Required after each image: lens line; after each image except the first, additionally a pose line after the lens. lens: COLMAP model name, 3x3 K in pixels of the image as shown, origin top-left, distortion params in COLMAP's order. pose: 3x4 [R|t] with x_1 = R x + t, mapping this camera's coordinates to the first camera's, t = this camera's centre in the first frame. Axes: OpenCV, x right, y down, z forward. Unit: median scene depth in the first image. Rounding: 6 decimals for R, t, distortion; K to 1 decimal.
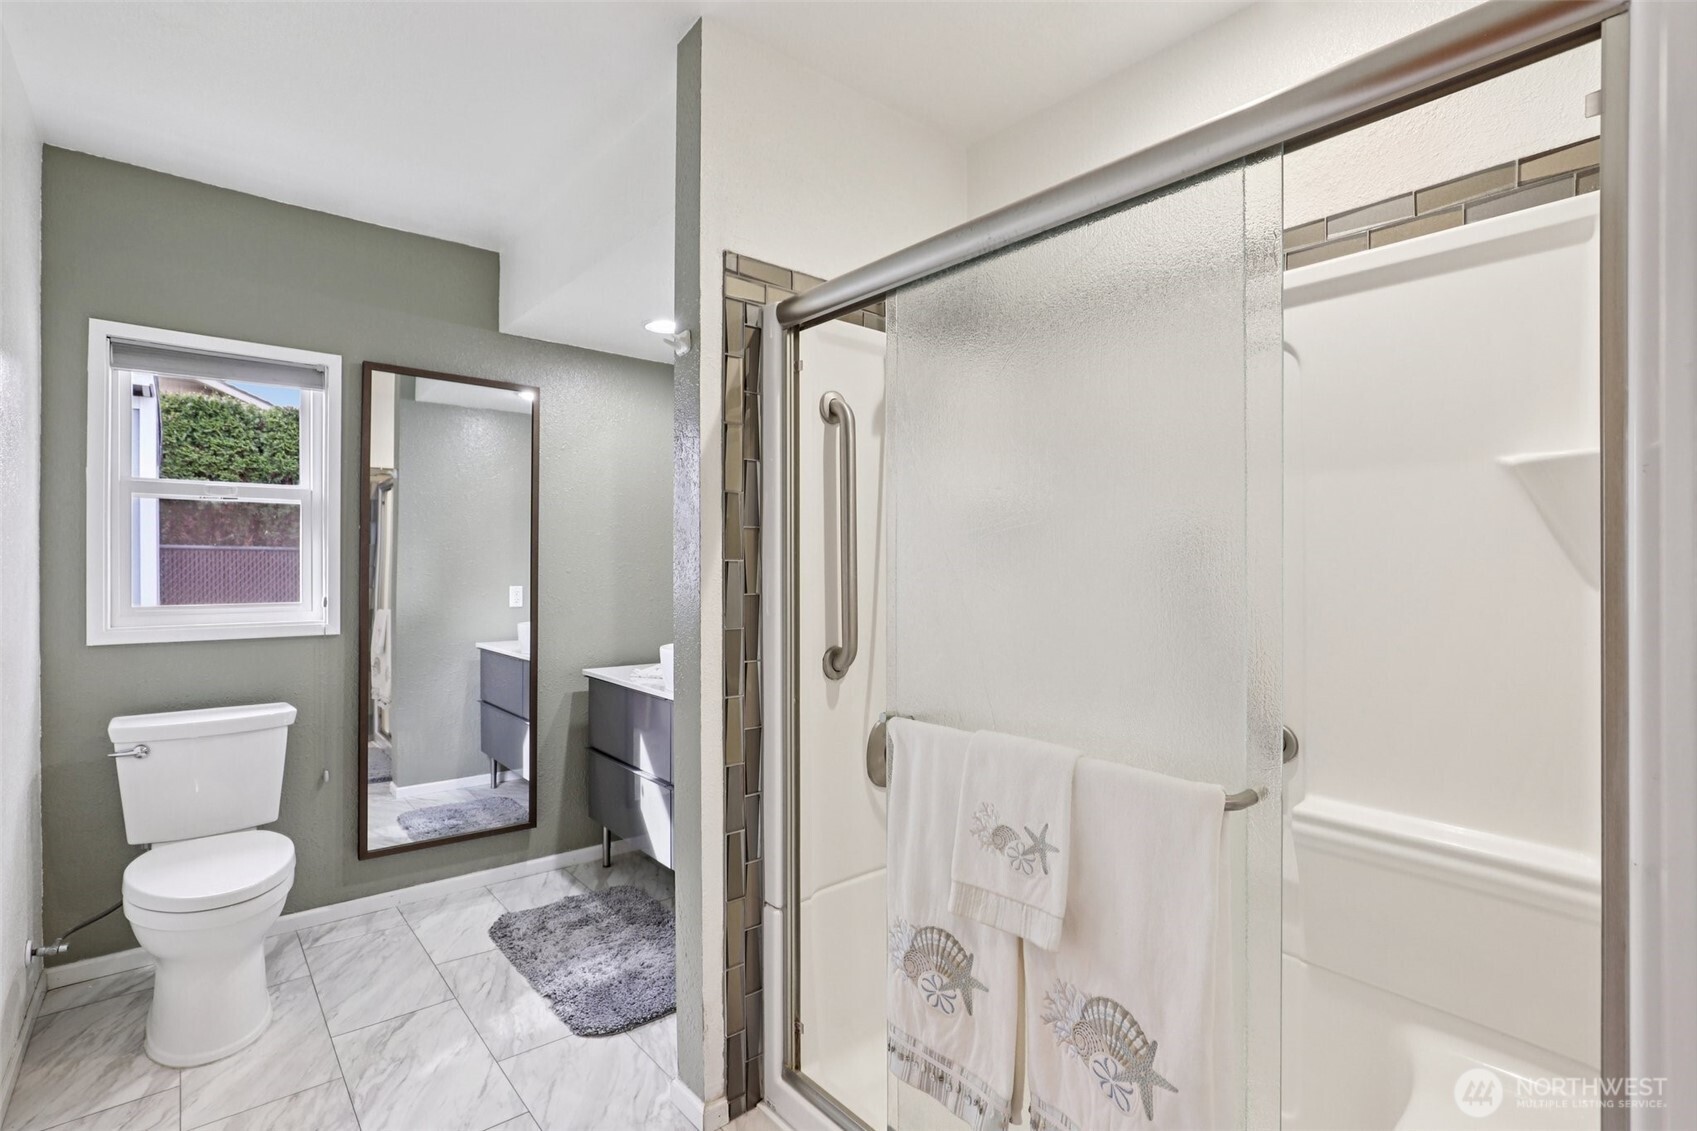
lens RADIAL K [[806.5, 0, 843.0], [0, 806.5, 563.3], [0, 0, 1]] dist [-0.013804, 0.000995]
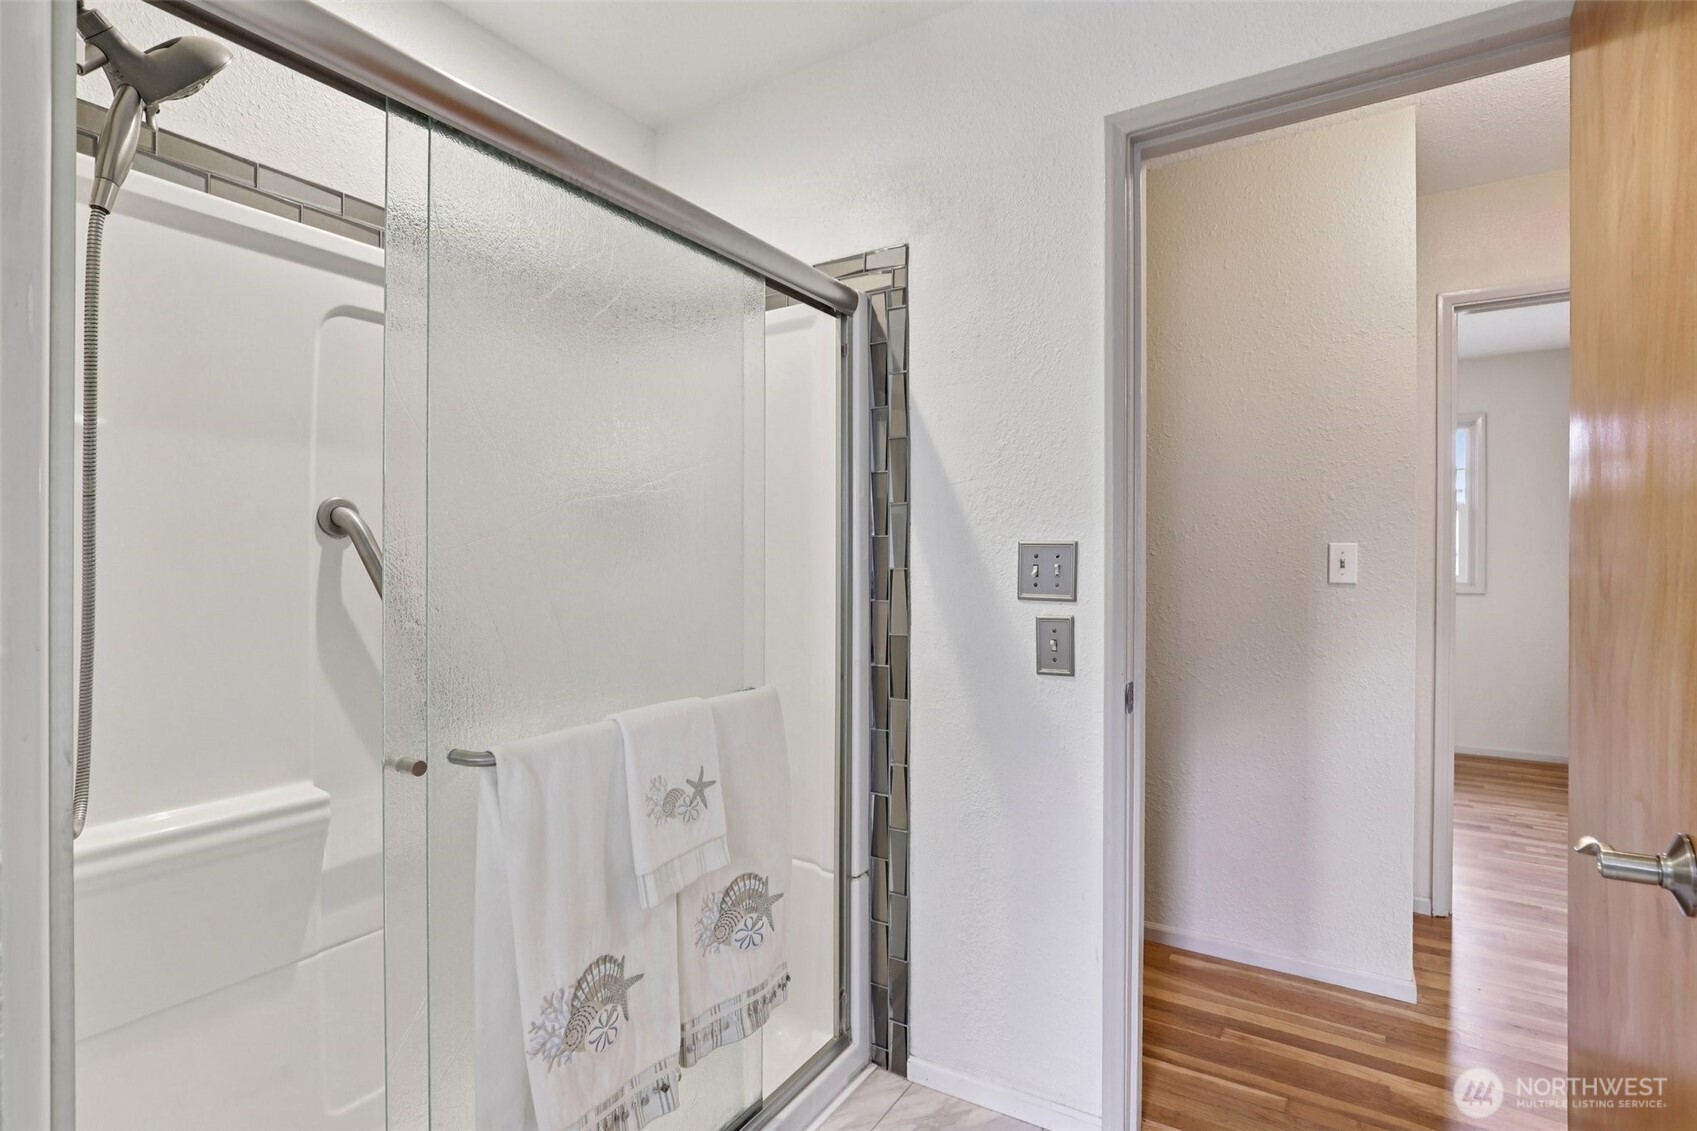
lens RADIAL K [[806.5, 0, 843.0], [0, 806.5, 563.3], [0, 0, 1]] dist [-0.013804, 0.000995]
pose [[-0.311516, -0.010393, 0.950184, -0.838328], [-0.007224, 0.999937, 0.008569, 0.028648], [-0.950214, -0.004195, -0.311571, 1.118010]]
